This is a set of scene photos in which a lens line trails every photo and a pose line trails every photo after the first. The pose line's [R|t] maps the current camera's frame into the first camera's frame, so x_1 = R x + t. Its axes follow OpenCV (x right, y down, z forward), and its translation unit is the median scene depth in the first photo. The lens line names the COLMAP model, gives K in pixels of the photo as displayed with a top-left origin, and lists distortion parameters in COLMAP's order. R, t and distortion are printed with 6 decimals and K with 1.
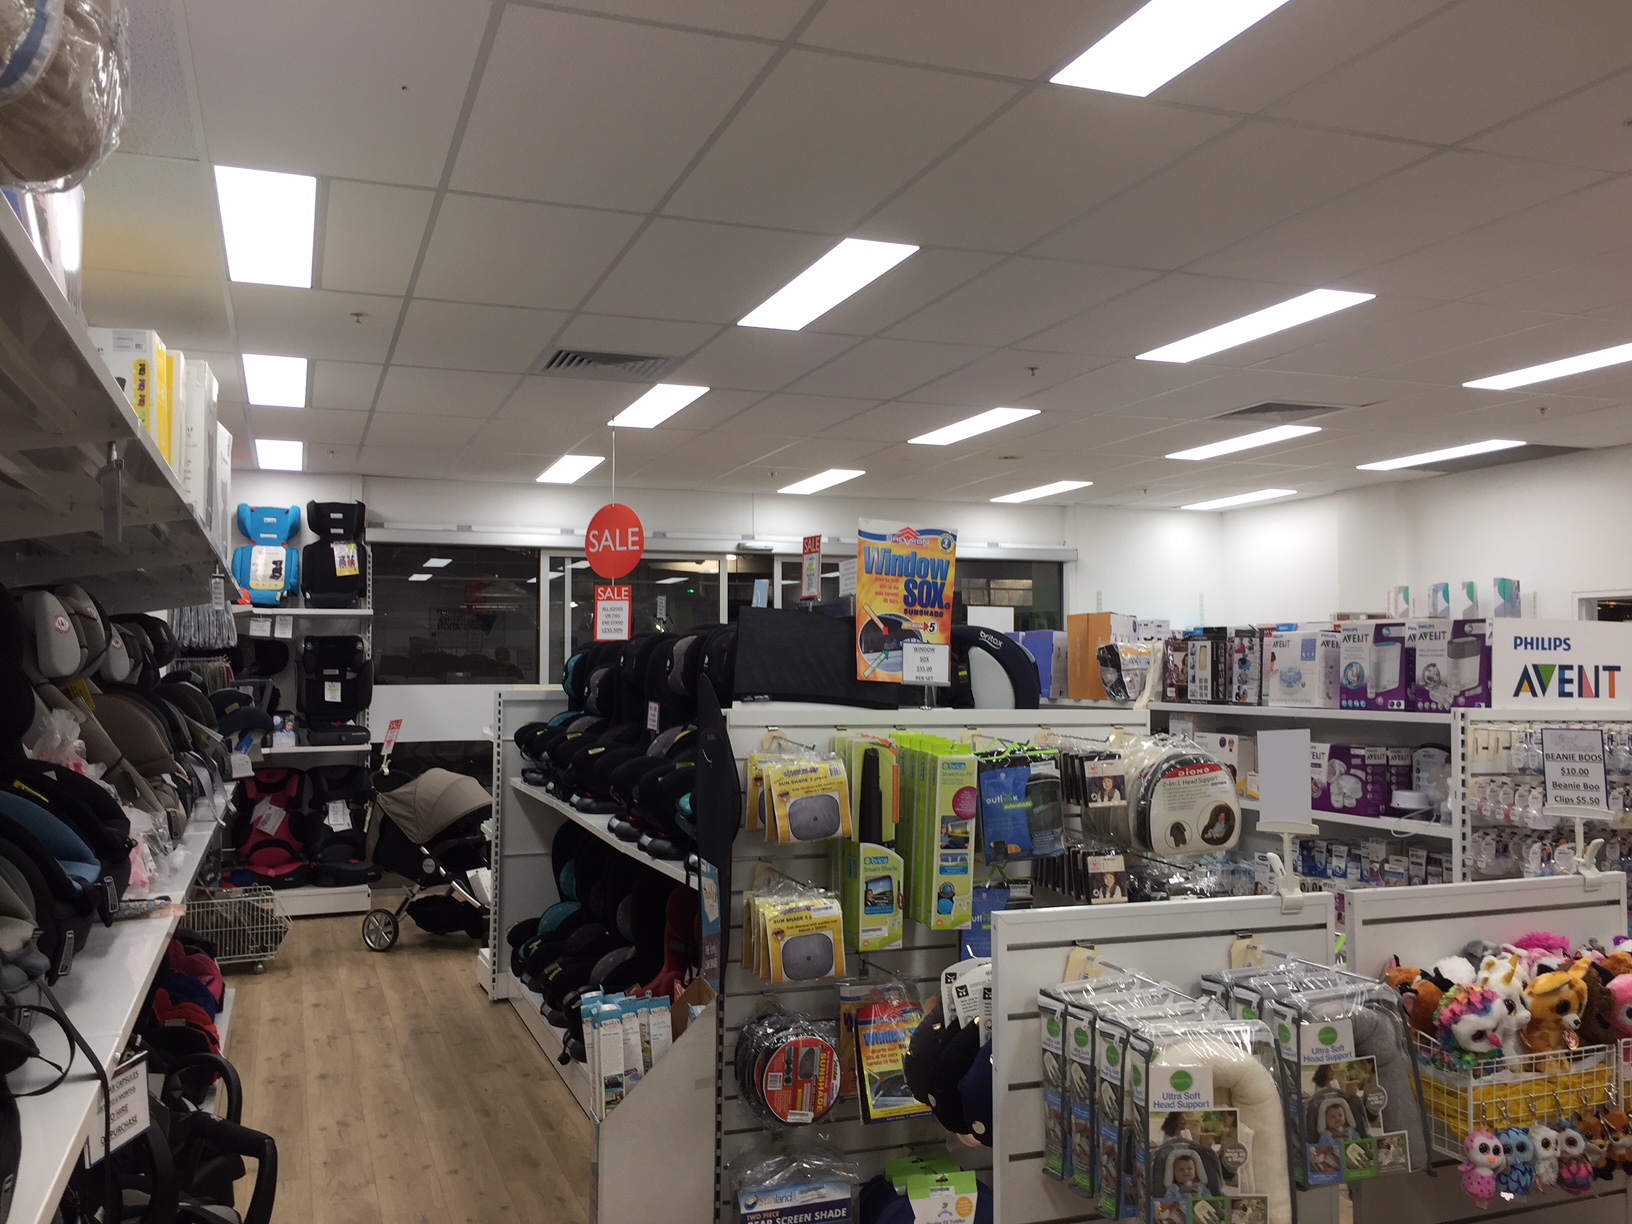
lens RADIAL K [[1404.5, 0, 816.0], [0, 1404.5, 612.0], [0, 0, 1]] dist [0.075700, -0.121967]
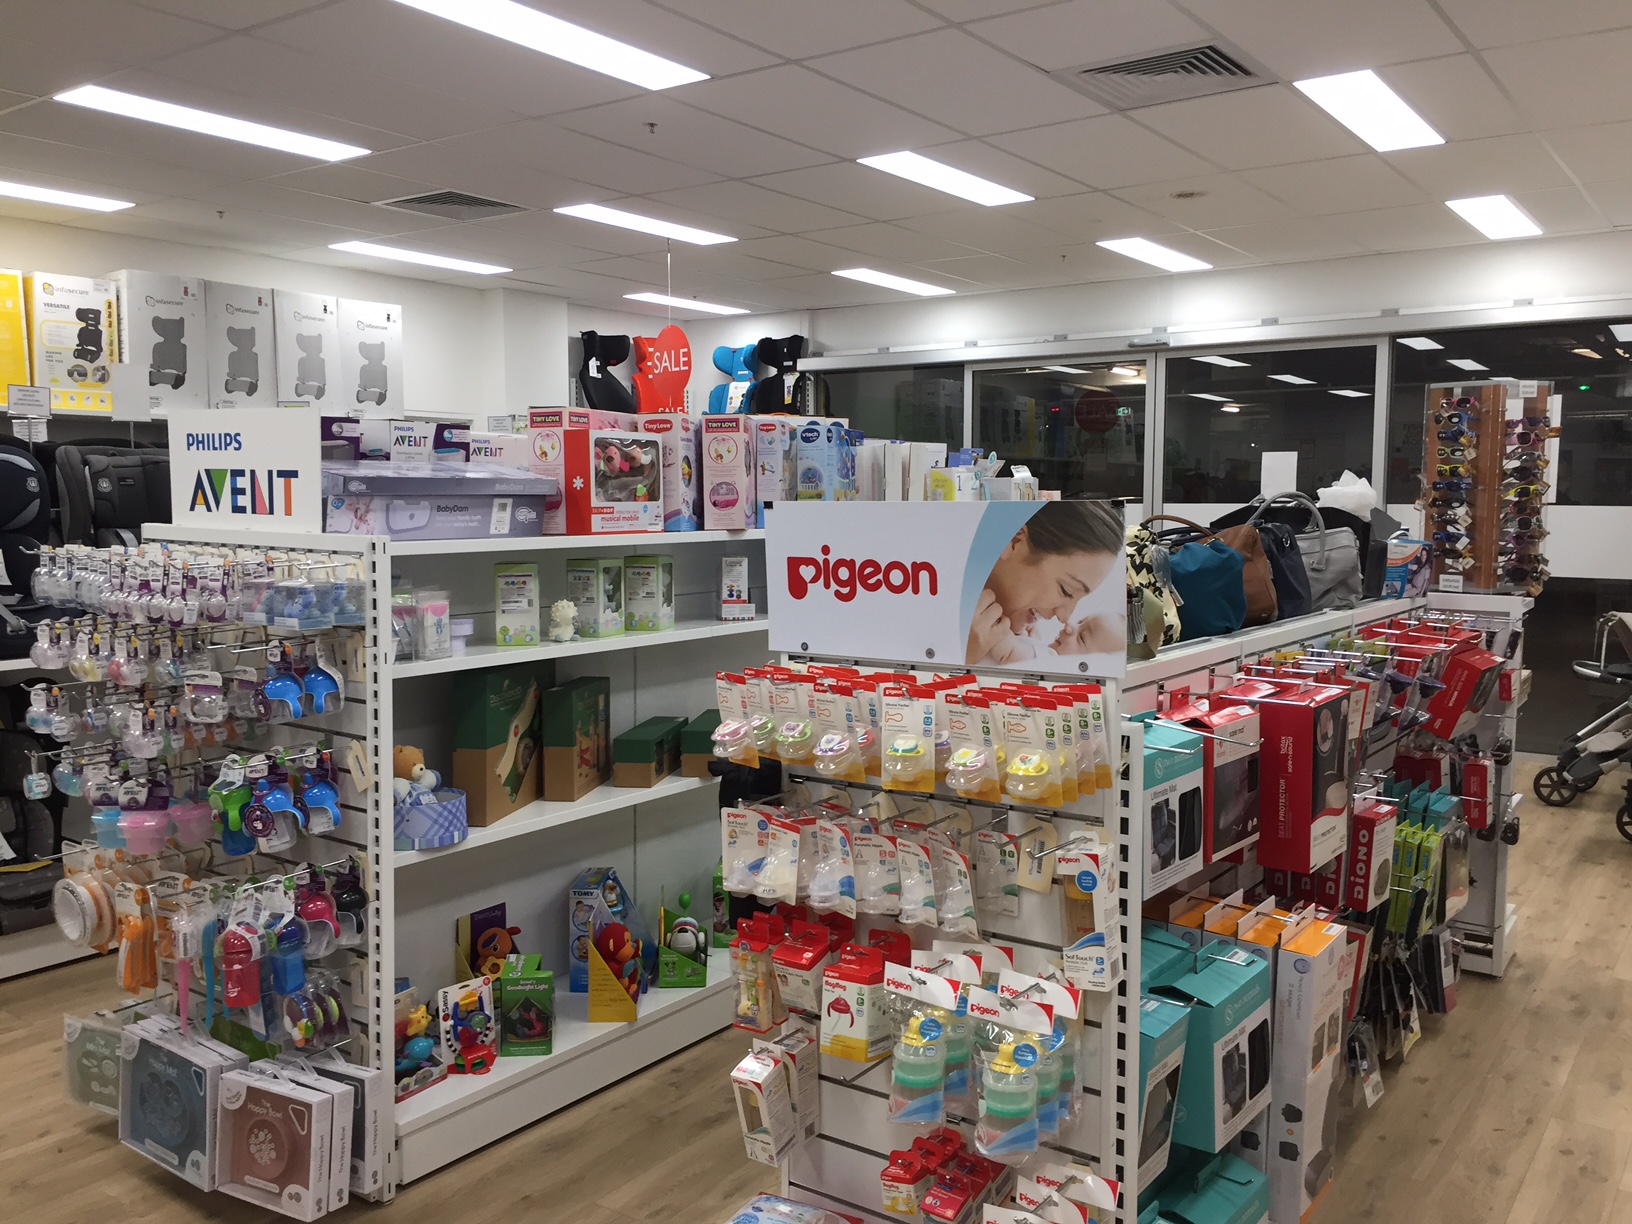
lens RADIAL K [[1404.5, 0, 816.0], [0, 1404.5, 612.0], [0, 0, 1]] dist [0.075700, -0.121967]
pose [[0.560296, 0.071143, -0.825232, 1.325456], [0.032336, 0.993666, 0.107618, 0.041520], [0.827661, -0.086983, 0.554447, 0.837858]]
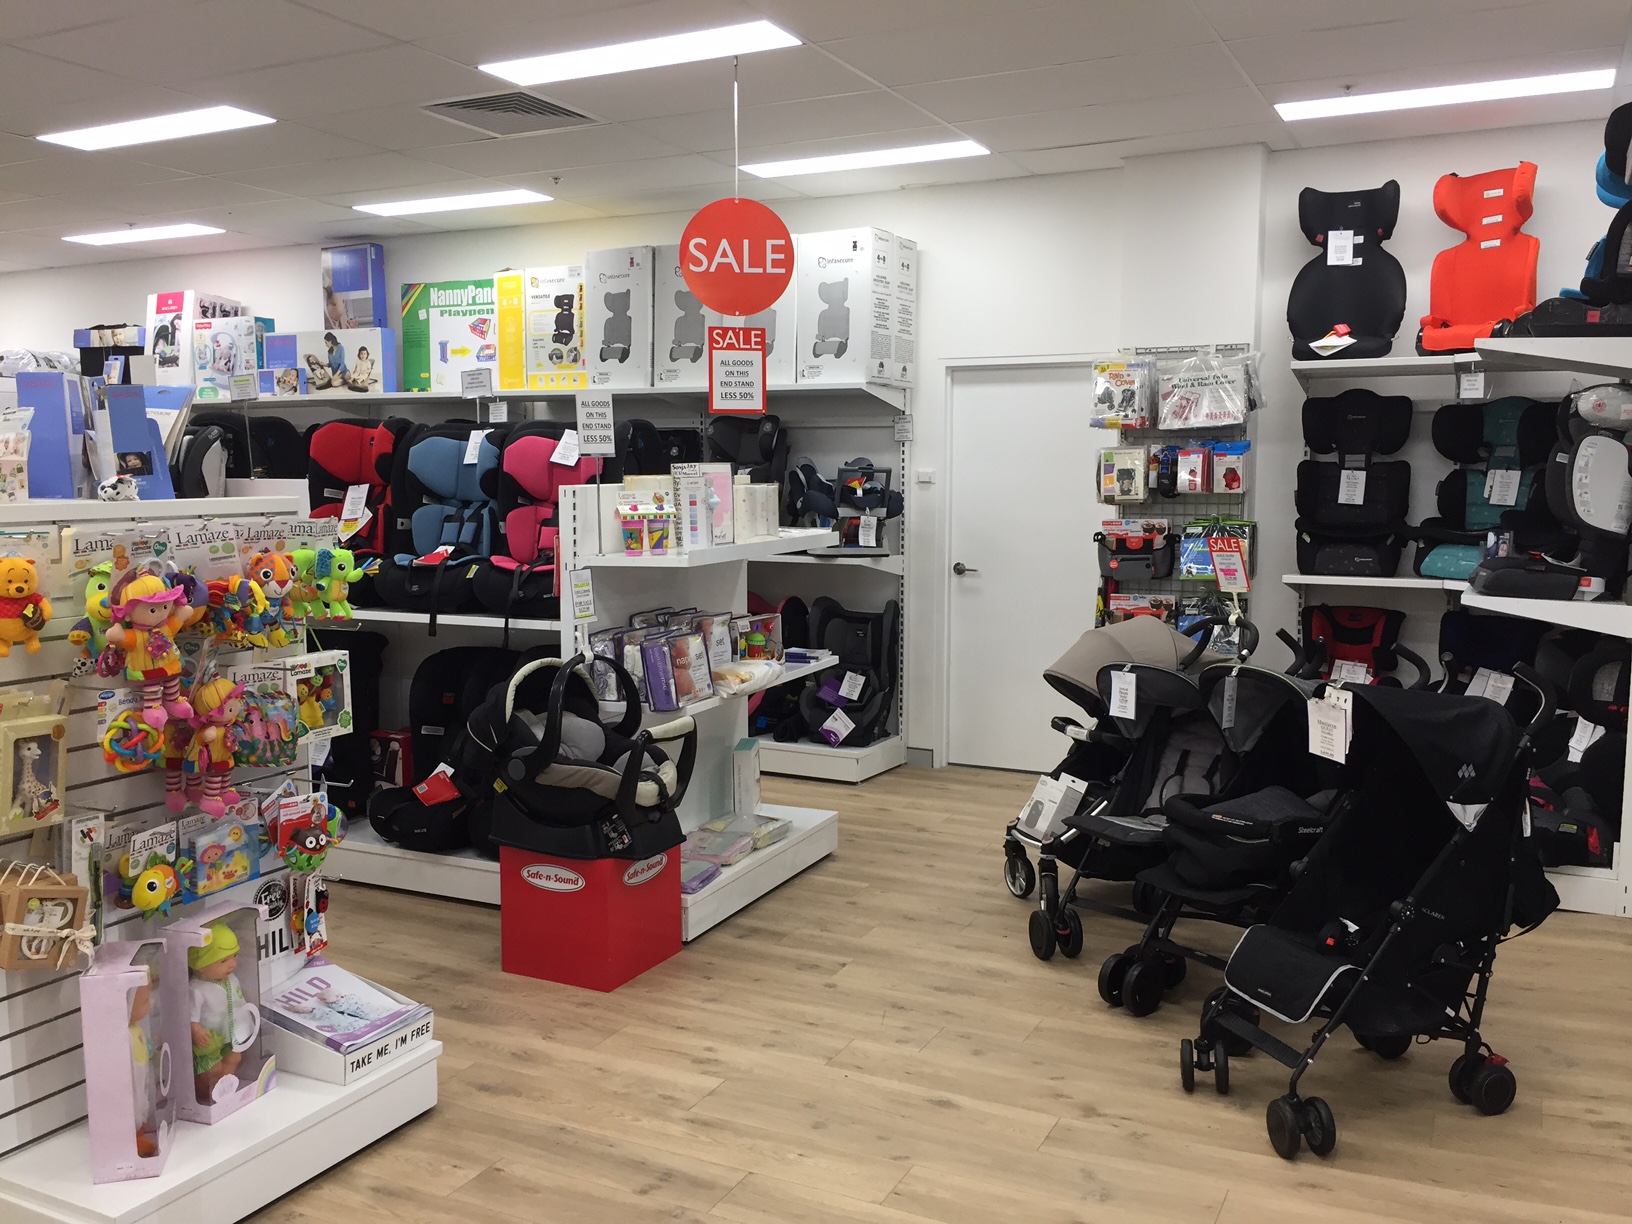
lens RADIAL K [[1404.5, 0, 816.0], [0, 1404.5, 612.0], [0, 0, 1]] dist [0.075700, -0.121967]
pose [[-0.734836, 0.070036, -0.674620, 0.484107], [0.027450, 0.996910, 0.073593, 0.112970], [0.677690, 0.035560, -0.734488, 2.541959]]
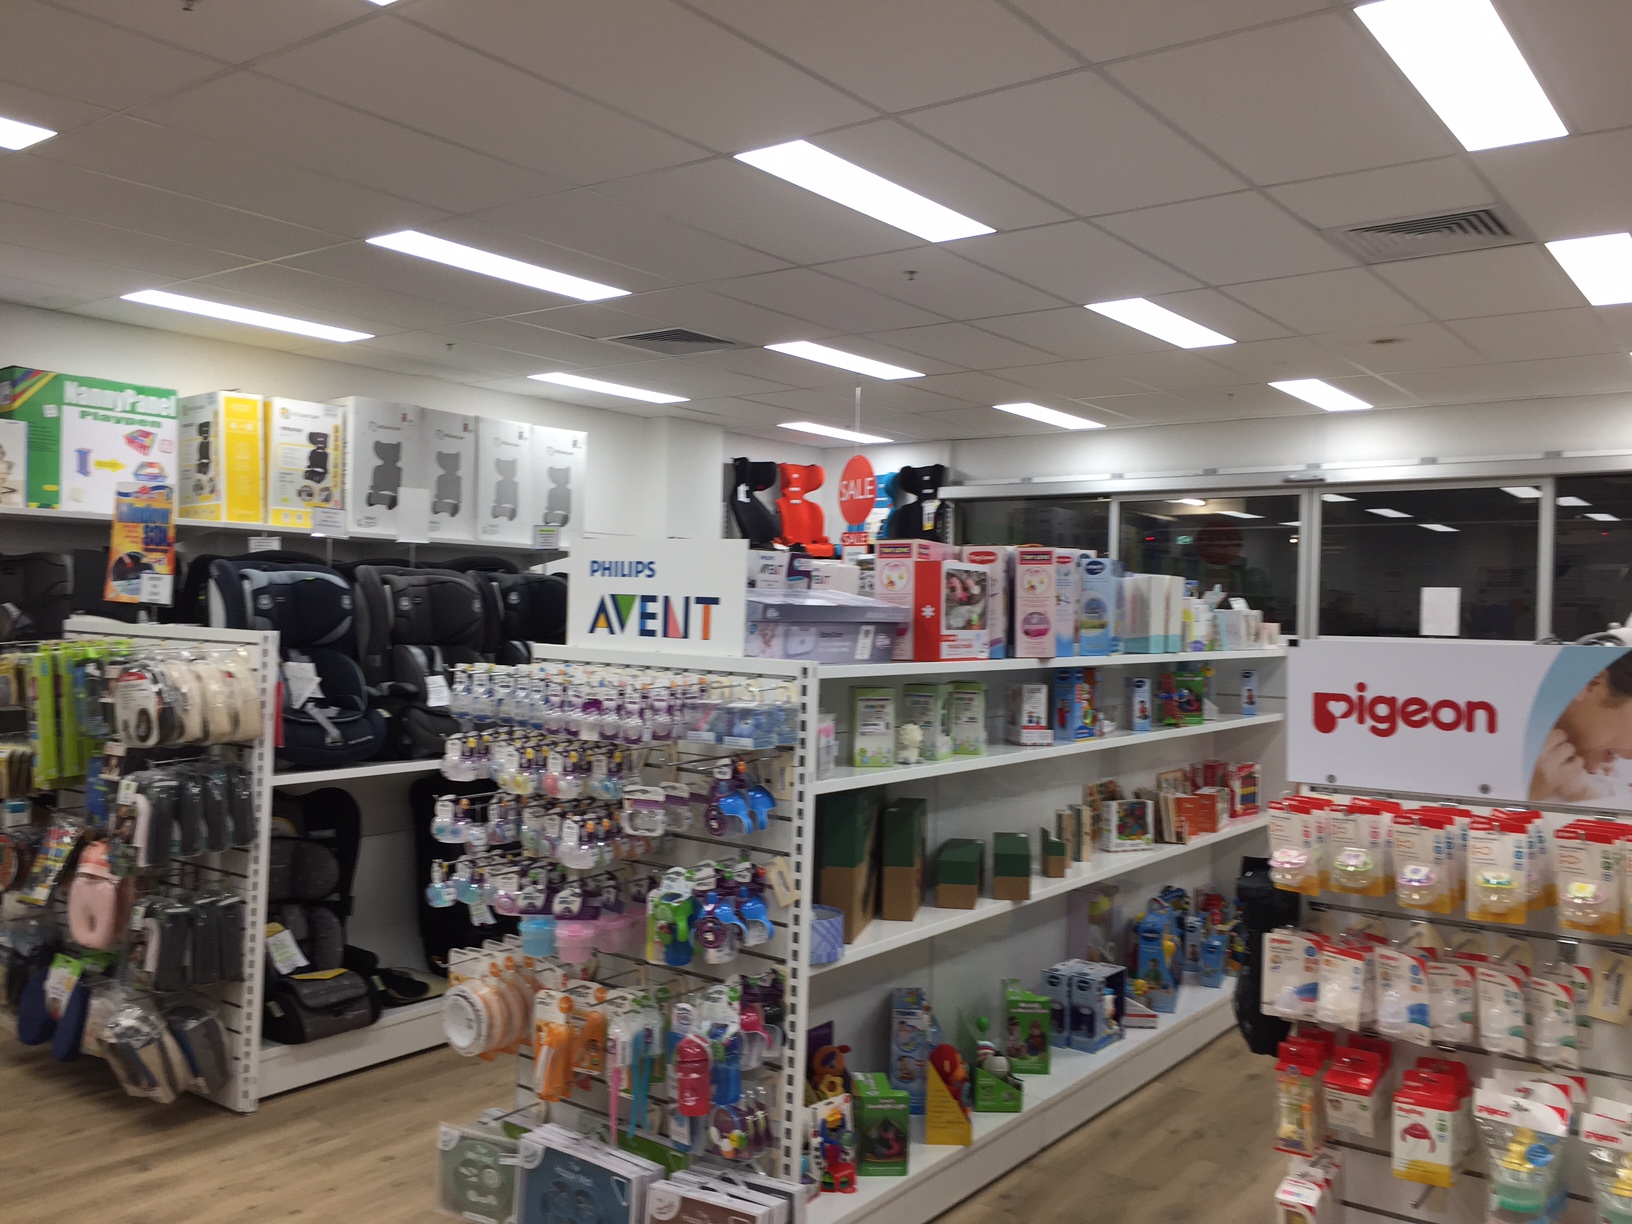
lens RADIAL K [[1404.5, 0, 816.0], [0, 1404.5, 612.0], [0, 0, 1]] dist [0.075700, -0.121967]
pose [[0.544911, 0.011159, -0.838420, 1.244285], [0.014070, 0.999649, 0.022449, 0.030286], [0.838376, -0.024029, 0.544563, 0.655376]]
